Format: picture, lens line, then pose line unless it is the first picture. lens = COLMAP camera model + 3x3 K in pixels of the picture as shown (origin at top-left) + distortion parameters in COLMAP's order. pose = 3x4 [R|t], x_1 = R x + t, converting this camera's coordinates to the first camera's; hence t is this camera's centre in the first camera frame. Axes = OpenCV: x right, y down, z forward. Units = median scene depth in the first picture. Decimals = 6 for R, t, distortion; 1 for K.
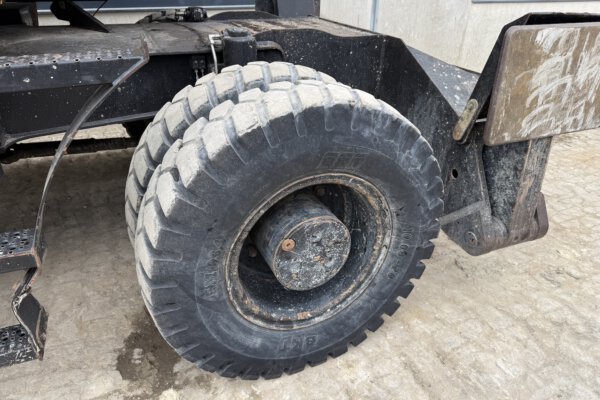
lens RADIAL K [[422.1, 0, 293.7], [0, 422.1, 200.9], [0, 0, 1]] dist [0.047487, -0.061289]
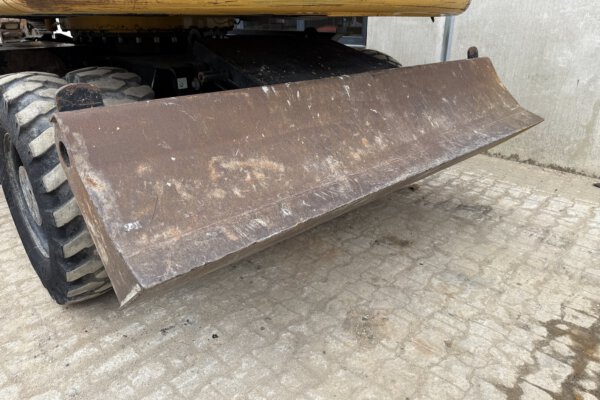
lens RADIAL K [[422.1, 0, 299.9], [0, 422.1, 200.0], [0, 0, 1]] dist [0.047487, -0.061289]
pose [[0.406232, 0.347017, -0.845314, 2.884893], [-0.435064, 0.886952, 0.155032, -0.627115], [0.803552, 0.304786, 0.511283, 1.298472]]
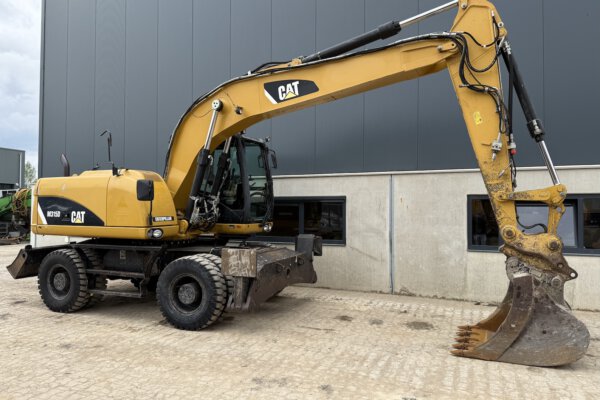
lens RADIAL K [[422.1, 0, 298.9], [0, 422.1, 197.5], [0, 0, 1]] dist [0.047487, -0.061289]
pose [[0.705817, -0.029628, -0.707775, 3.735154], [-0.337570, 0.864323, -0.372817, 0.474733], [0.622792, 0.502064, 0.600052, -1.316070]]
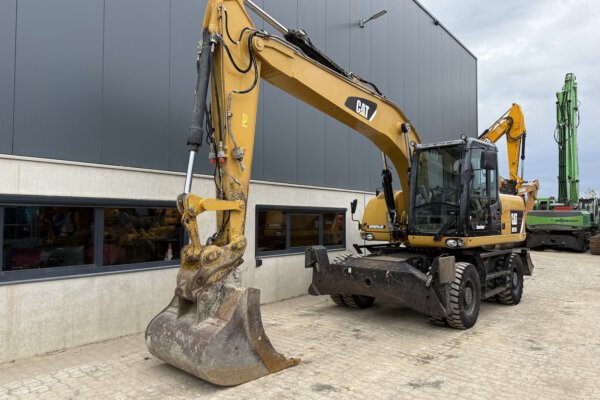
lens RADIAL K [[422.1, 0, 298.2], [0, 422.1, 198.9], [0, 0, 1]] dist [0.047487, -0.061289]
pose [[0.881537, 0.015742, 0.471852, -4.061446], [0.230538, 0.857832, -0.459322, 0.997495], [-0.412000, 0.513689, 0.752582, -2.501419]]
